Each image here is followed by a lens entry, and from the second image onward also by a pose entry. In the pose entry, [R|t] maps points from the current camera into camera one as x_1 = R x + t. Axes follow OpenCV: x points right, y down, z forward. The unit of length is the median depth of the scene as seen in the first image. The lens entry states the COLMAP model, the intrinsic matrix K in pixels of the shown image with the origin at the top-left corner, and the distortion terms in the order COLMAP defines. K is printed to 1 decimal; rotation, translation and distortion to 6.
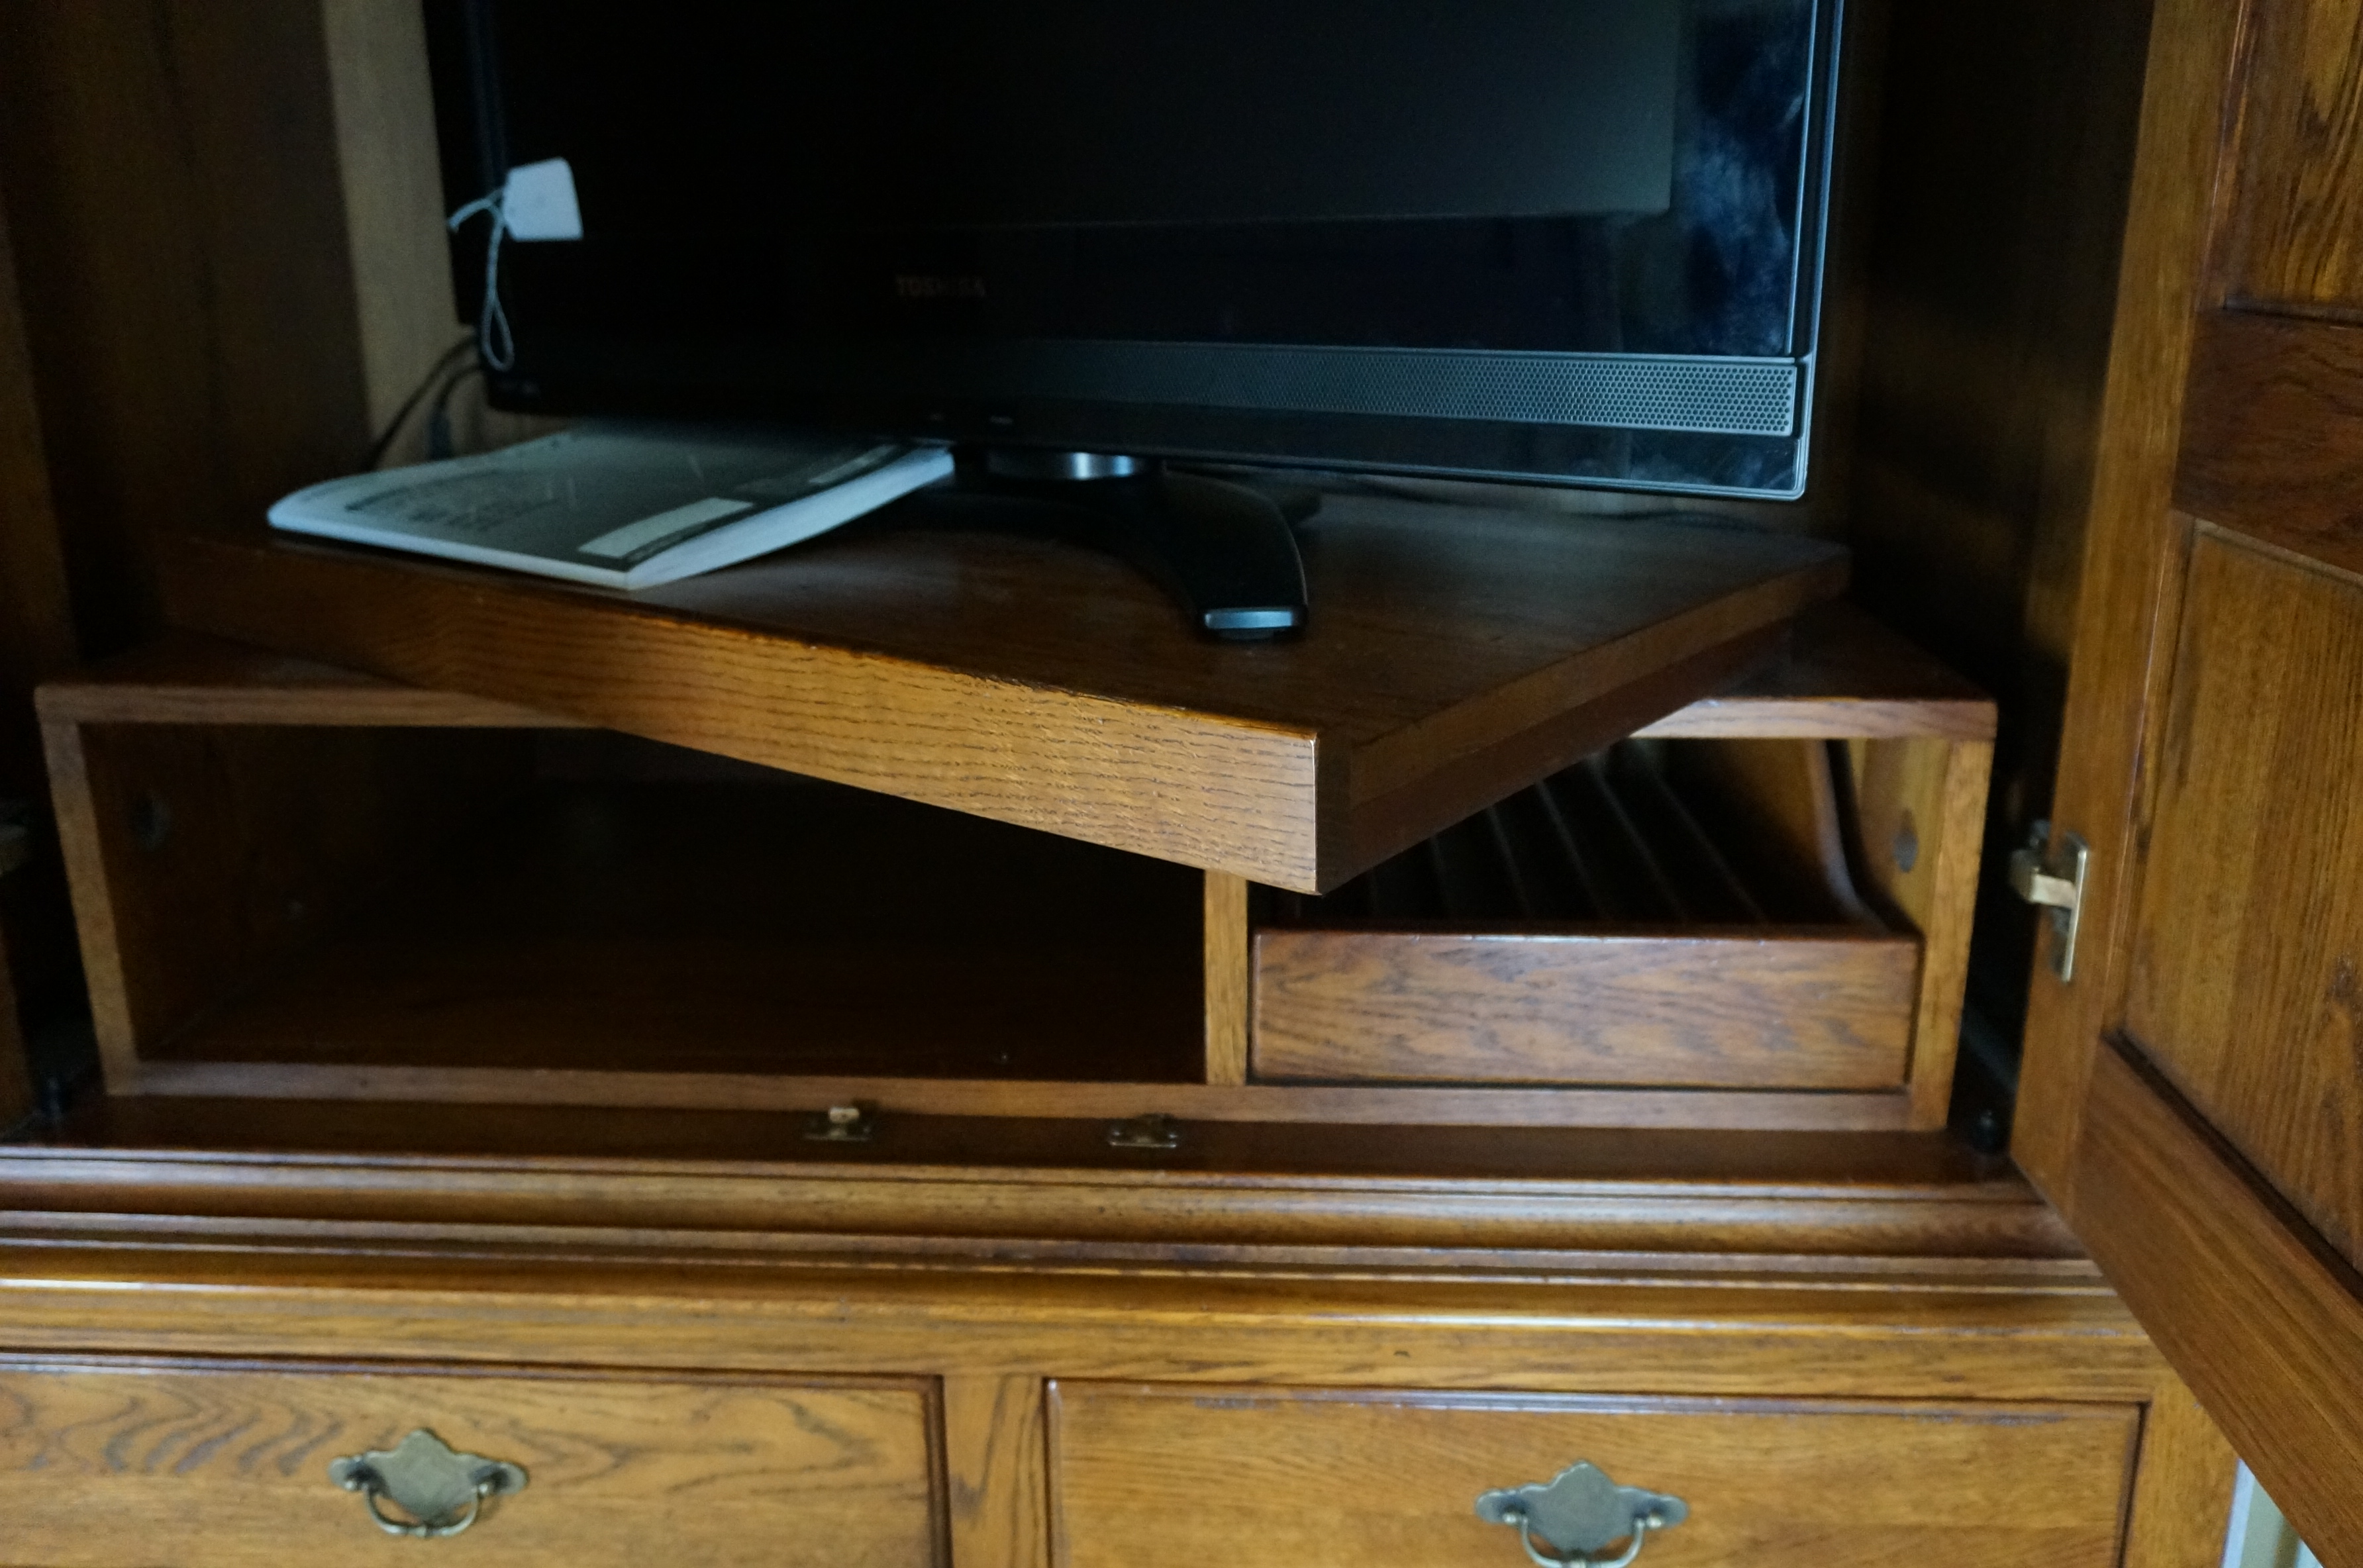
lens RADIAL K [[1879.2, 0, 1171.1], [0, 1879.2, 769.1], [0, 0, 1]] dist [-0.027846, 0.033838]
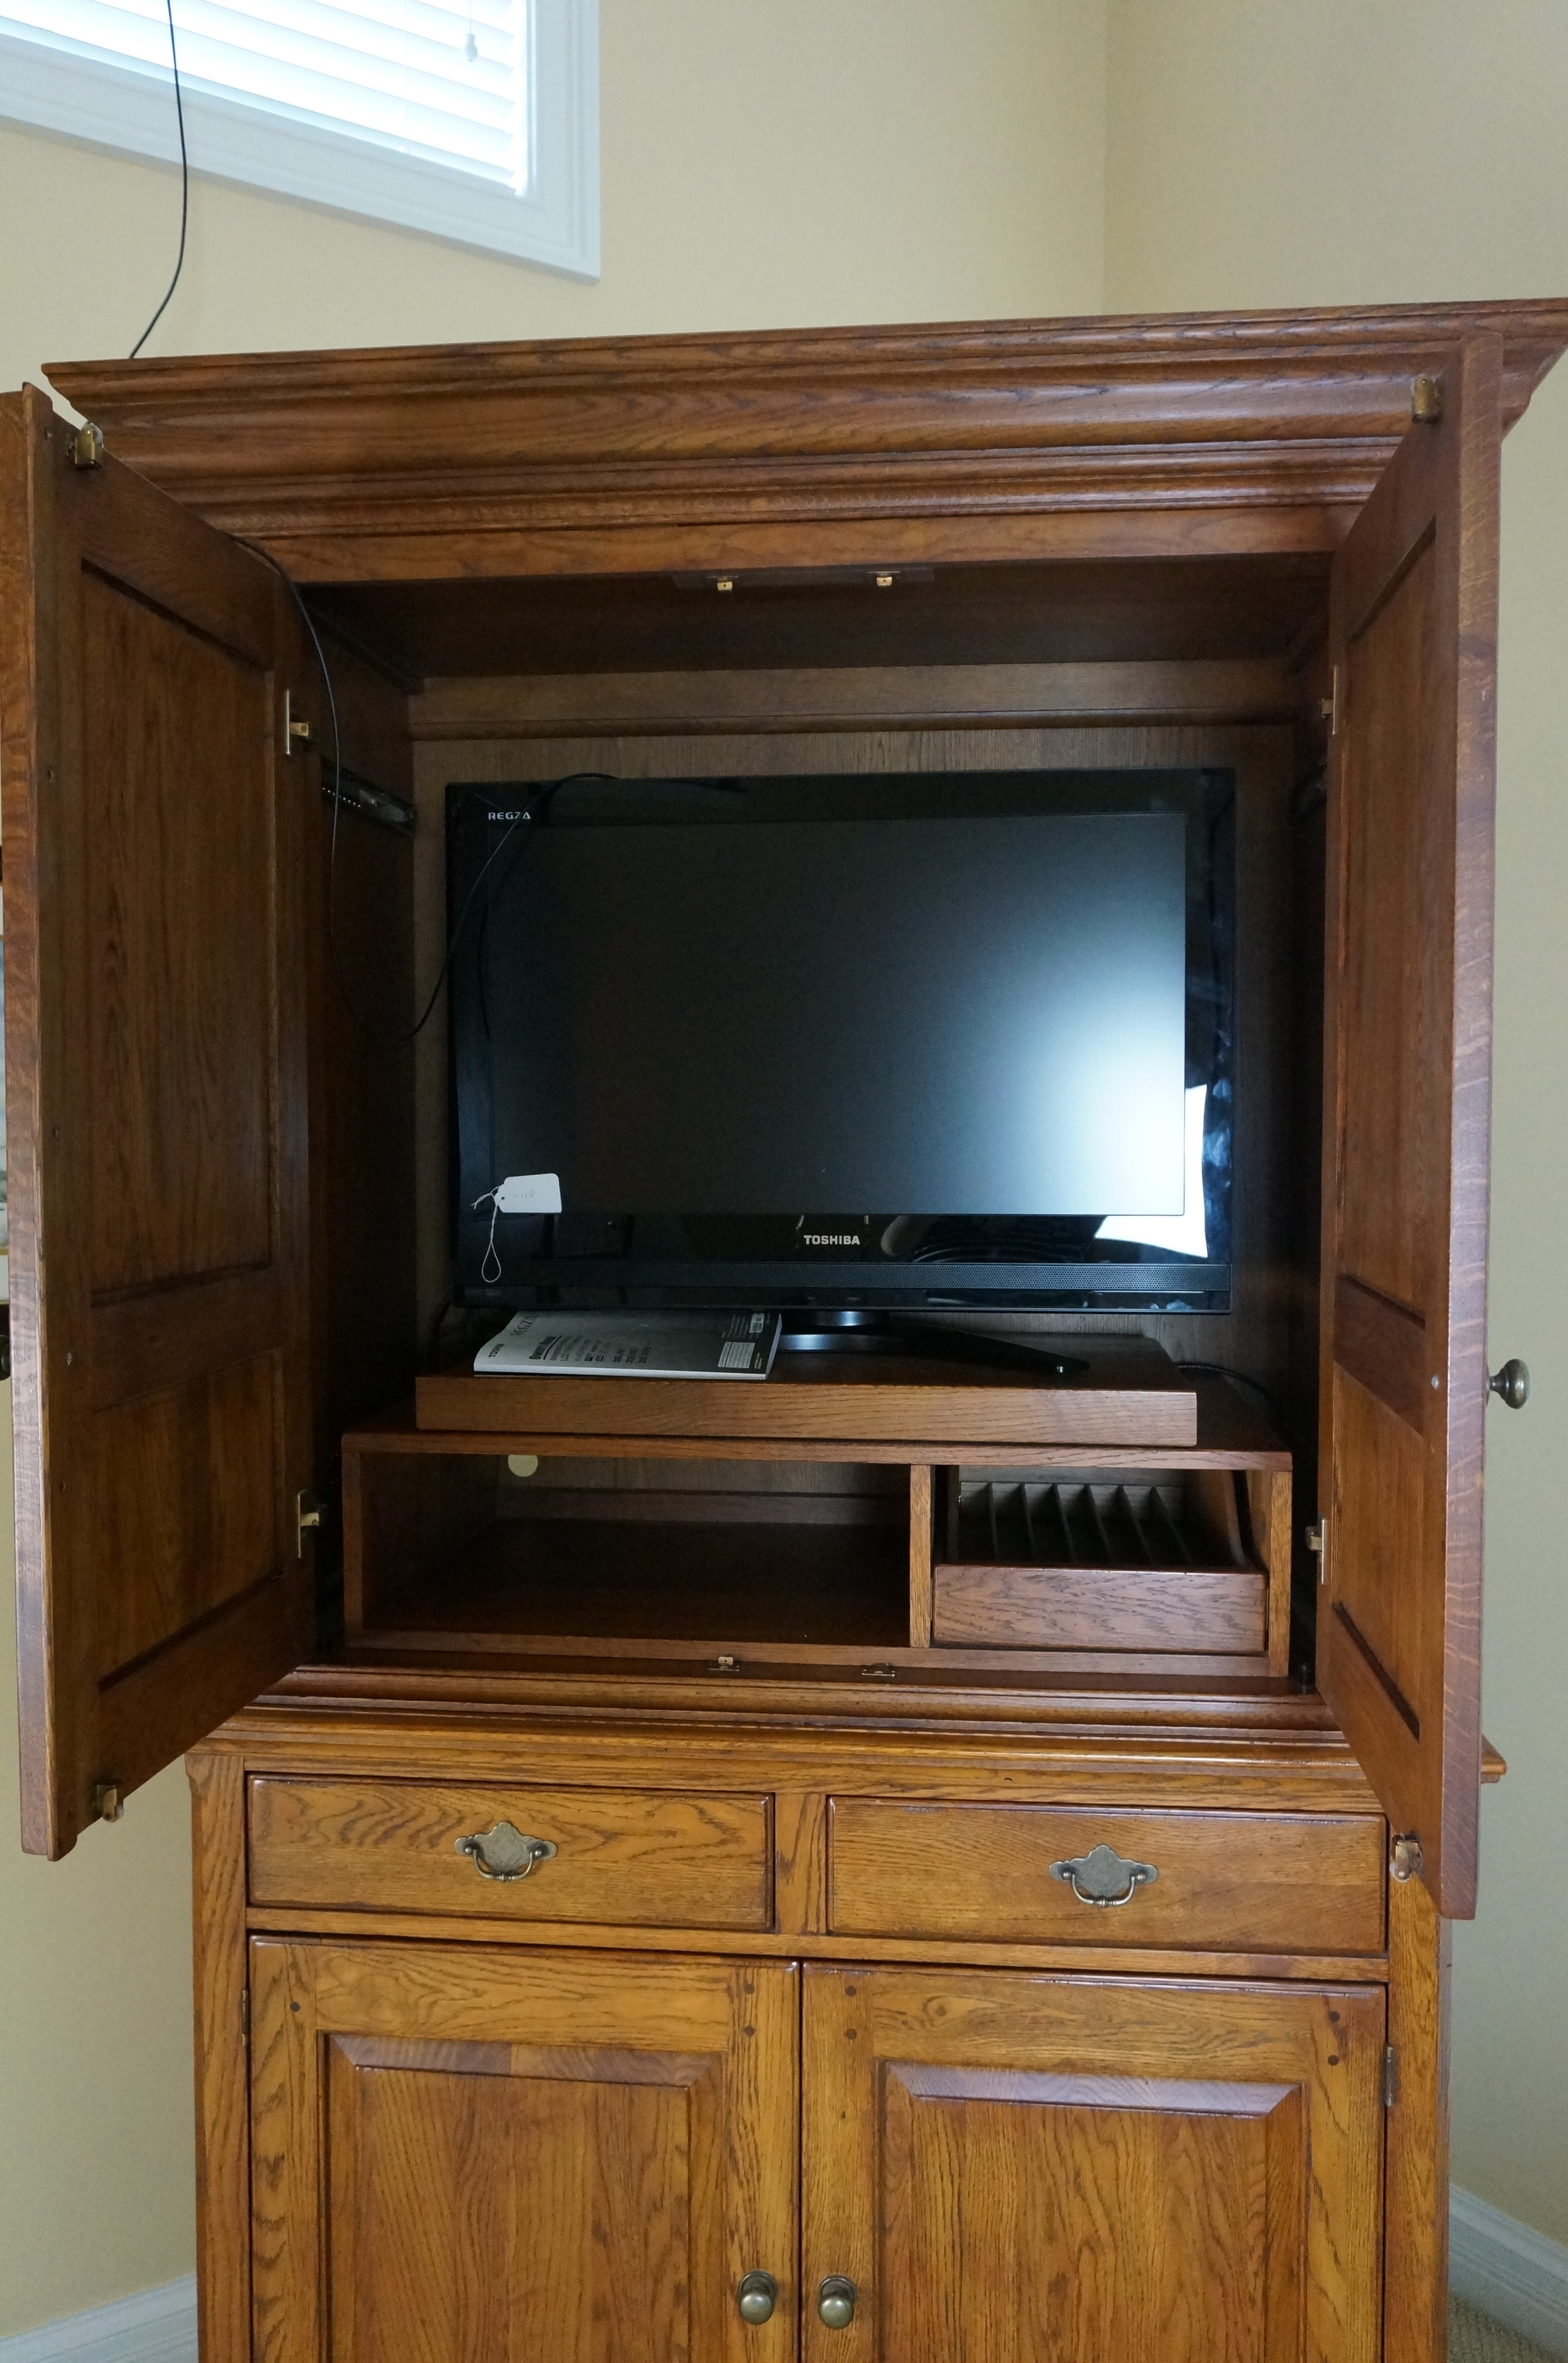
lens RADIAL K [[1879.2, 0, 798.9], [0, 1879.2, 1168.2], [0, 0, 1]] dist [-0.027846, 0.033838]
pose [[0.998802, 0.007841, -0.048308, -0.007424], [-0.019017, 0.971696, -0.235468, 0.150957], [0.045095, 0.236104, 0.970681, -1.071423]]
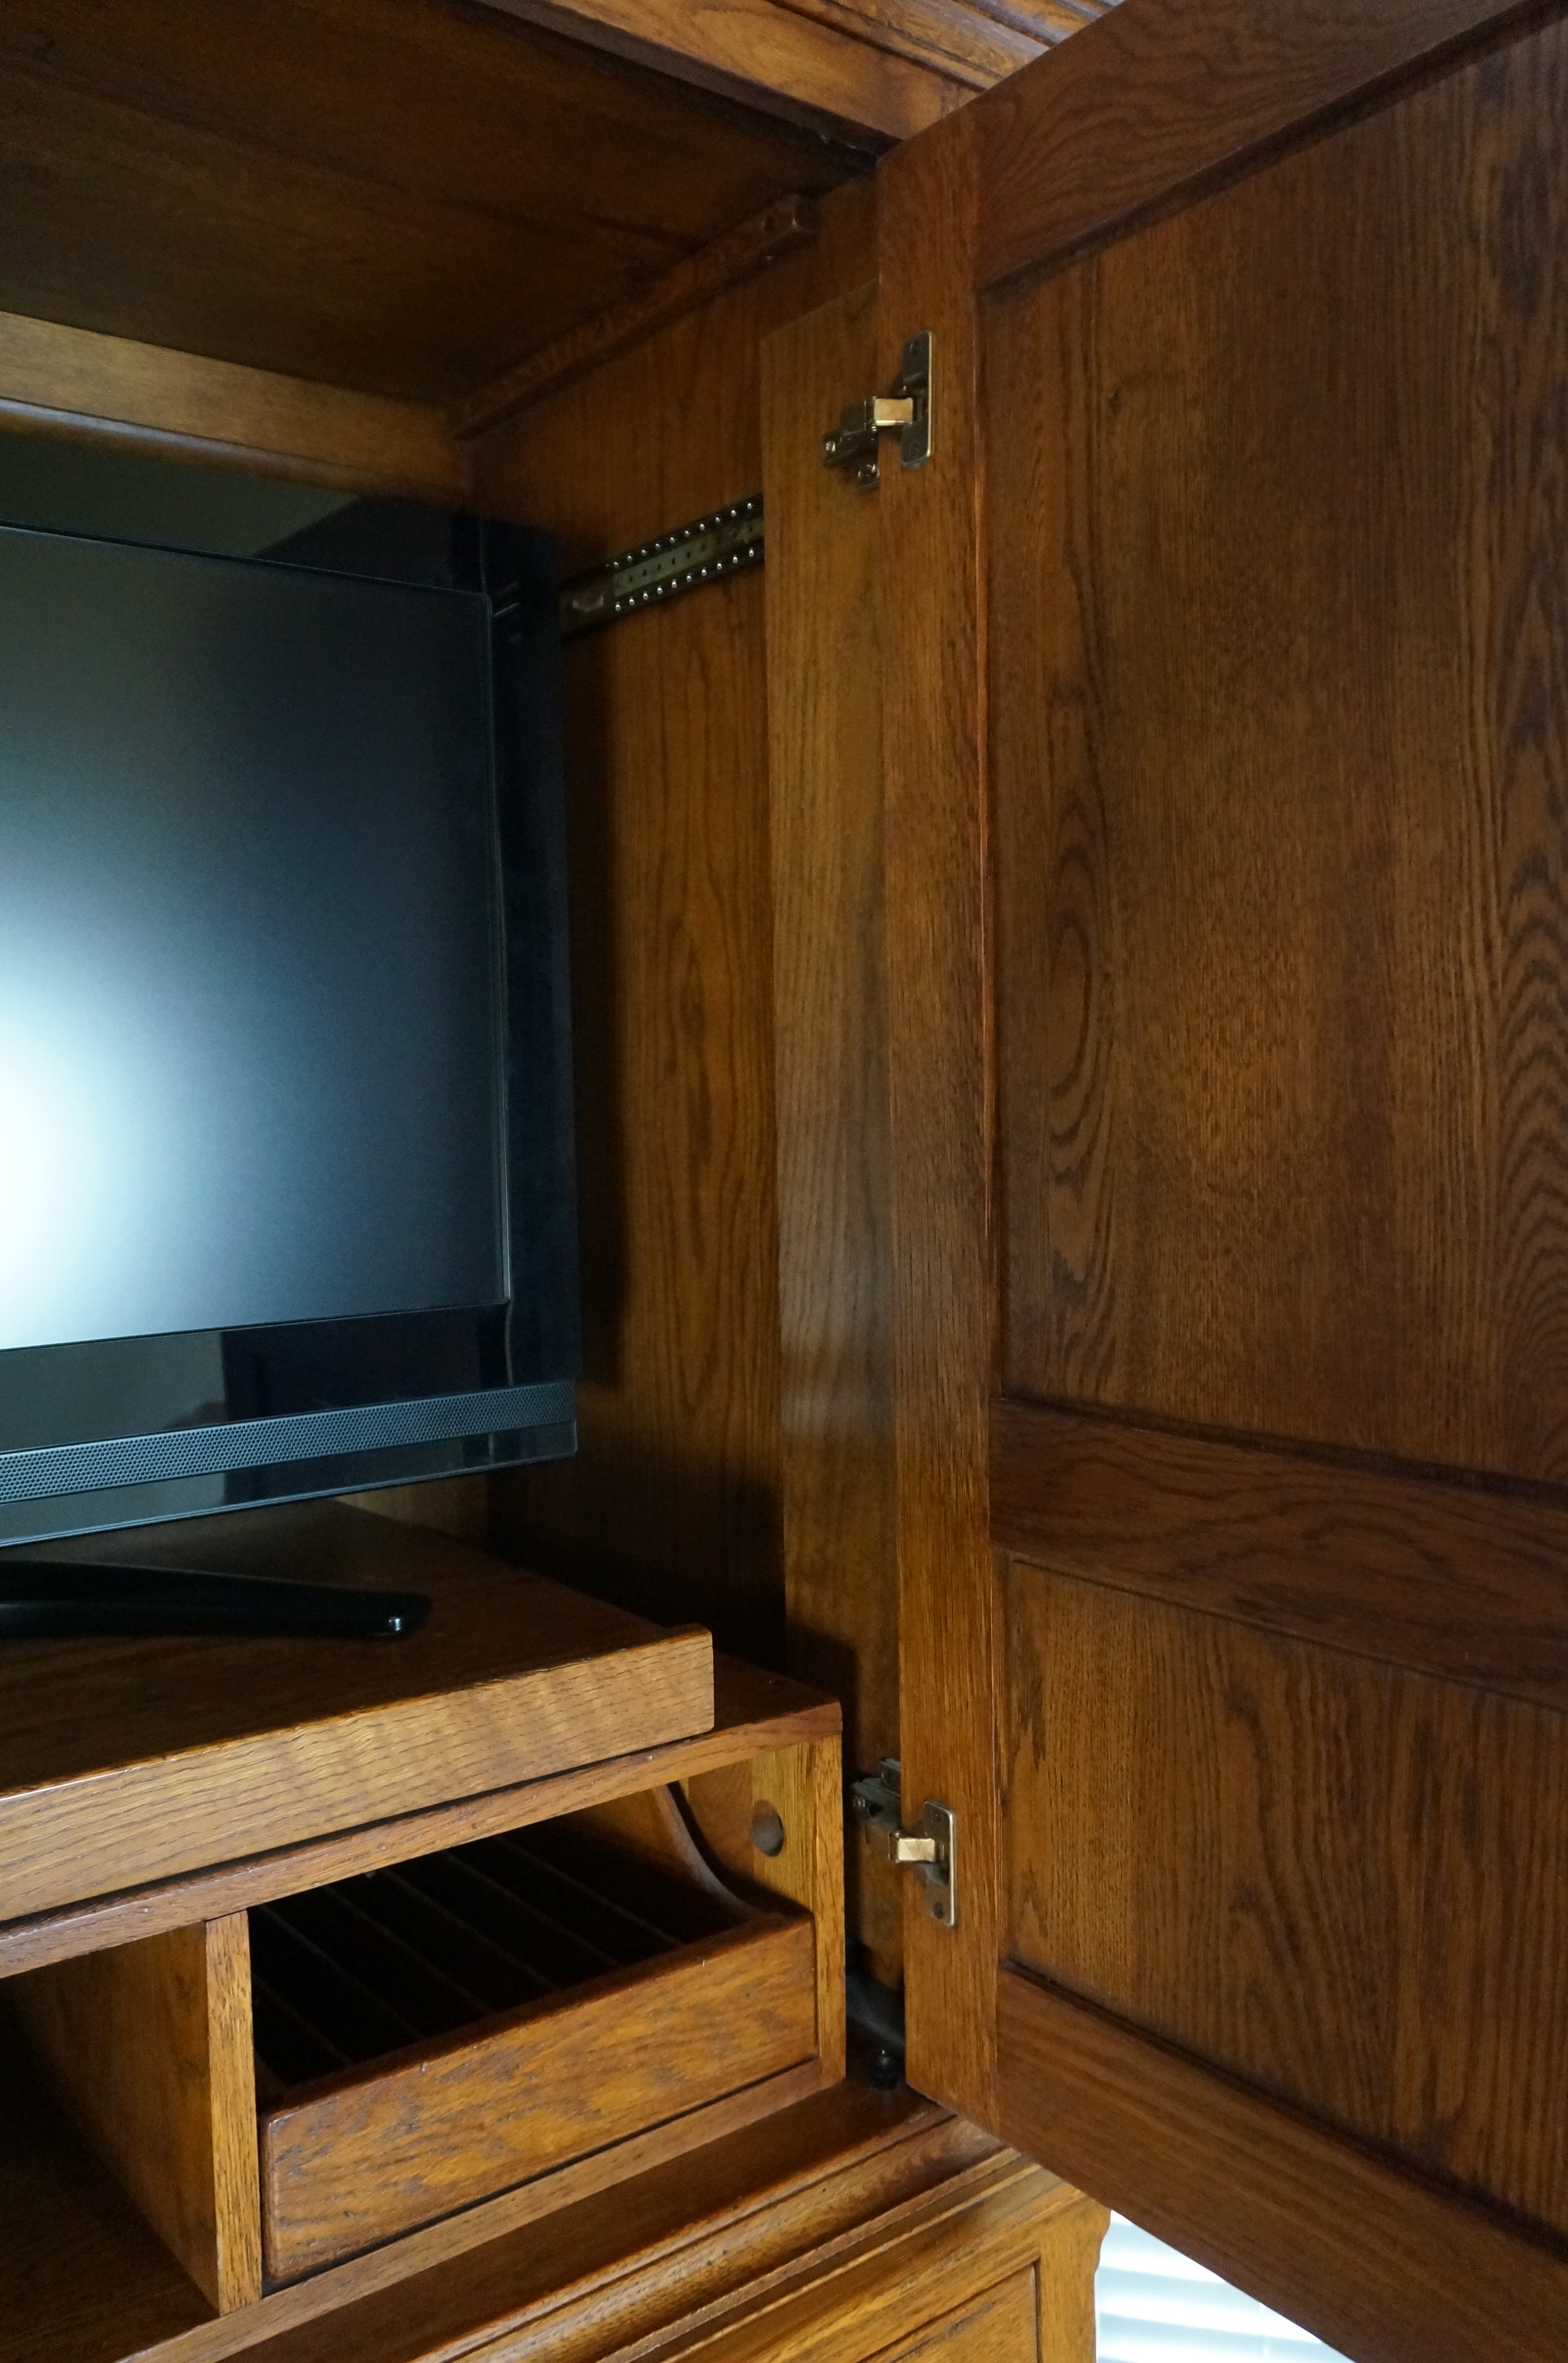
lens RADIAL K [[1879.2, 0, 777.0], [0, 1879.2, 1172.1], [0, 0, 1]] dist [-0.027846, 0.033838]
pose [[0.752543, -0.038178, 0.657436, -0.358781], [0.193352, 0.967128, -0.165161, -0.166858], [-0.629519, 0.251408, 0.735187, 0.045933]]
